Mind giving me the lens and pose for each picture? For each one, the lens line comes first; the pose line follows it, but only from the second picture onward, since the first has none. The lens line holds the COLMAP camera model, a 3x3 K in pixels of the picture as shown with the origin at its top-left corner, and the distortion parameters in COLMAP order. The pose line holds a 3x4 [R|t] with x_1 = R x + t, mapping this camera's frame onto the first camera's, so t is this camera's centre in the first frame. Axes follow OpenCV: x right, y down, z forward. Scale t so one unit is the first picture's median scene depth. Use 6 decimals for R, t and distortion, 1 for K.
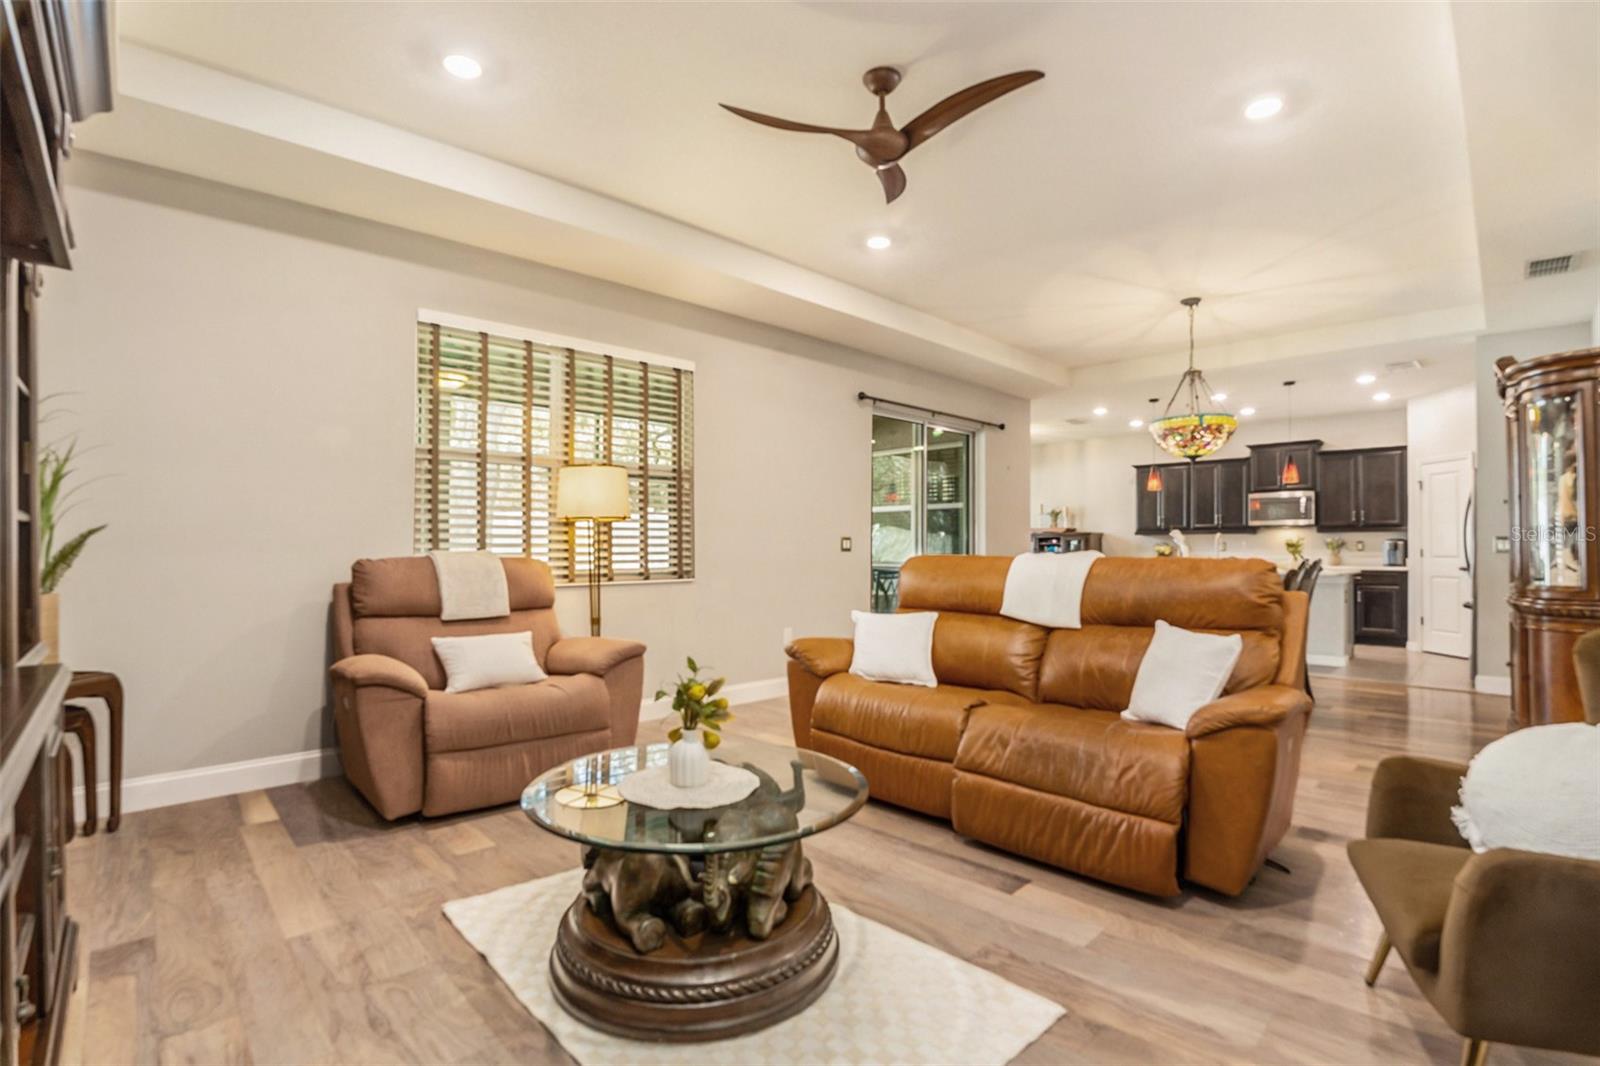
lens RADIAL K [[719.4, 0, 816.9], [0, 719.4, 545.9], [0, 0, 1]] dist [-0.048585, -0.000333]
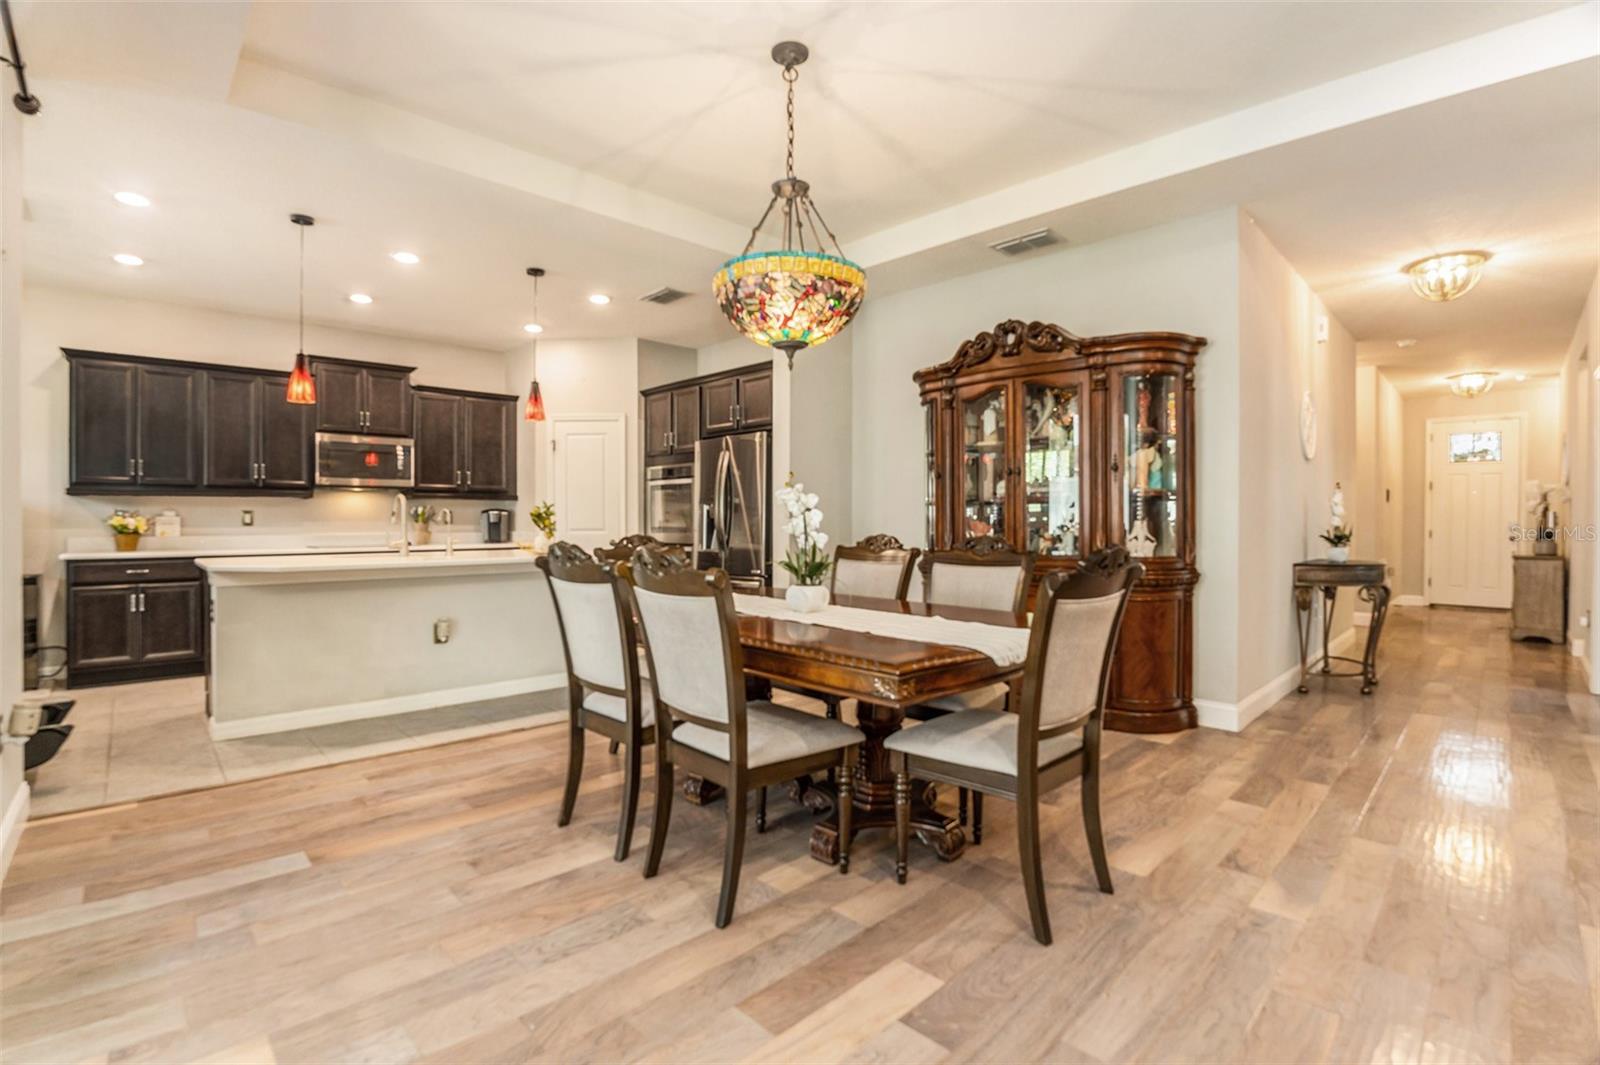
lens RADIAL K [[740.1, 0, 771.7], [0, 740.1, 492.5], [0, 0, 1]] dist [-0.047022, 0.010952]
pose [[0.064460, 0.033182, 0.997368, 0.001350], [-0.000445, 0.999448, -0.033222, -0.000816], [-0.997920, 0.001698, 0.064439, 0.621966]]
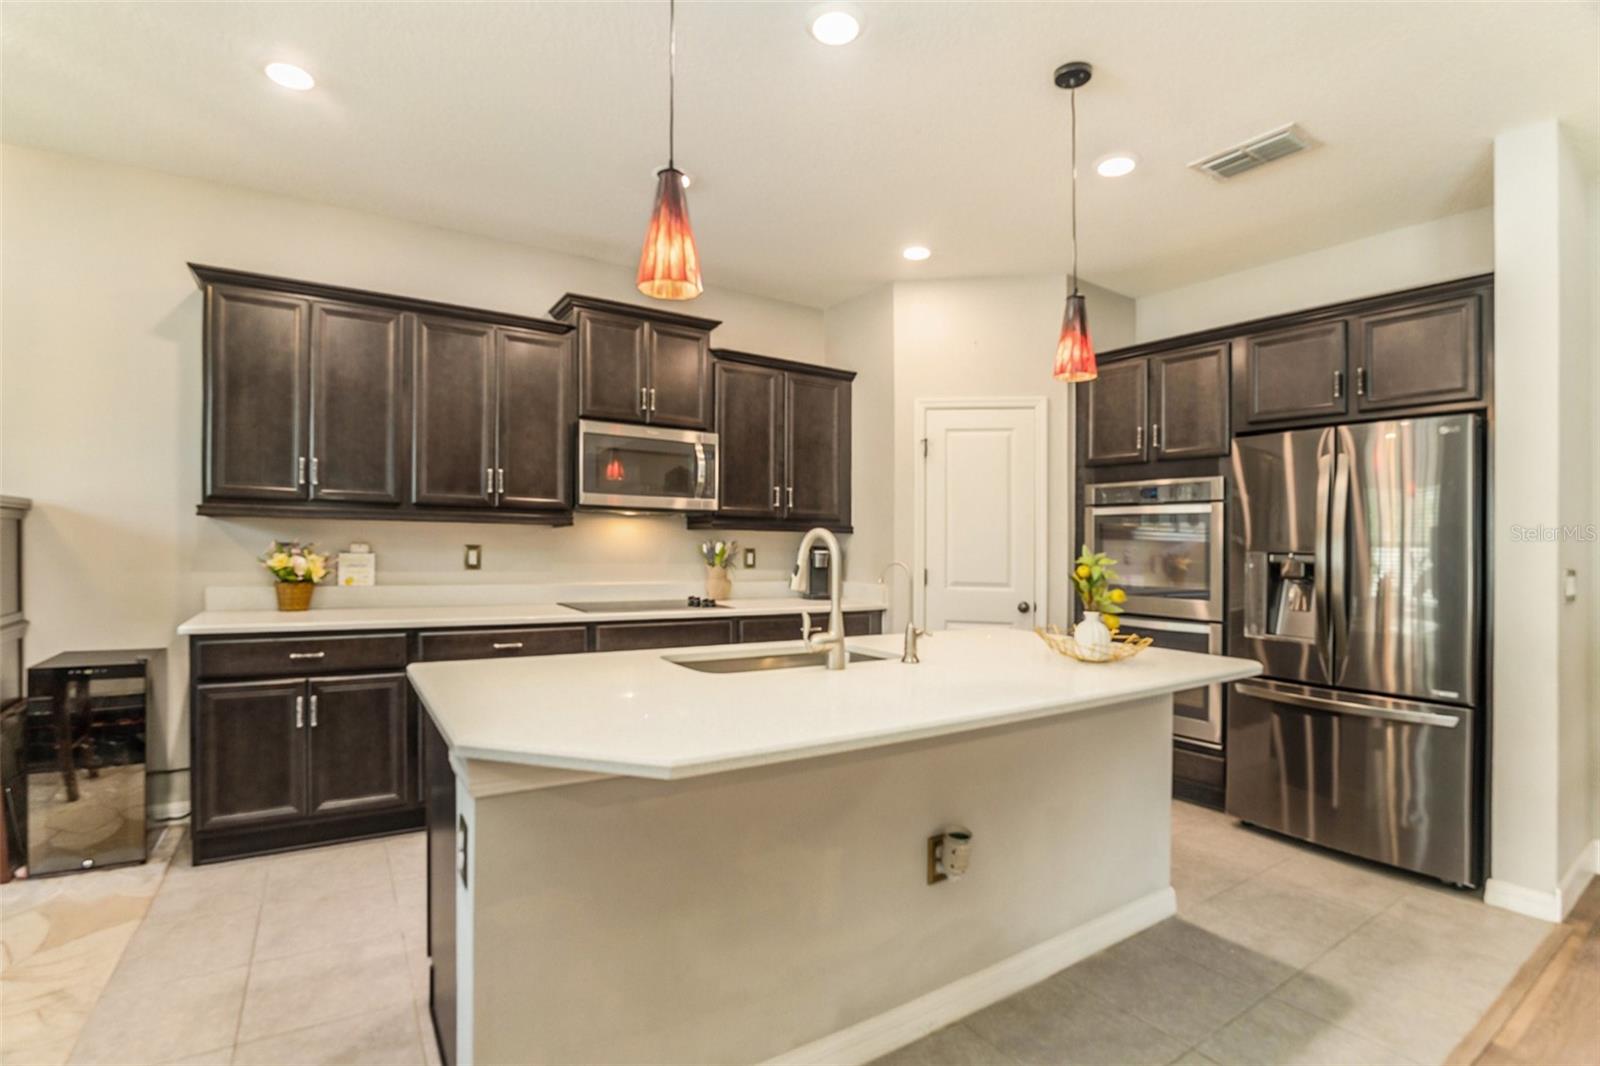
lens RADIAL K [[734.3, 0, 800.0], [0, 734.3, 533.0], [0, 0, 1]] dist [-0.045283, 0.000686]
pose [[0.215355, 0.016380, 0.976398, 0.284788], [-0.022459, 0.999678, -0.011817, -0.012939], [-0.976277, -0.019384, 0.215654, 0.889290]]
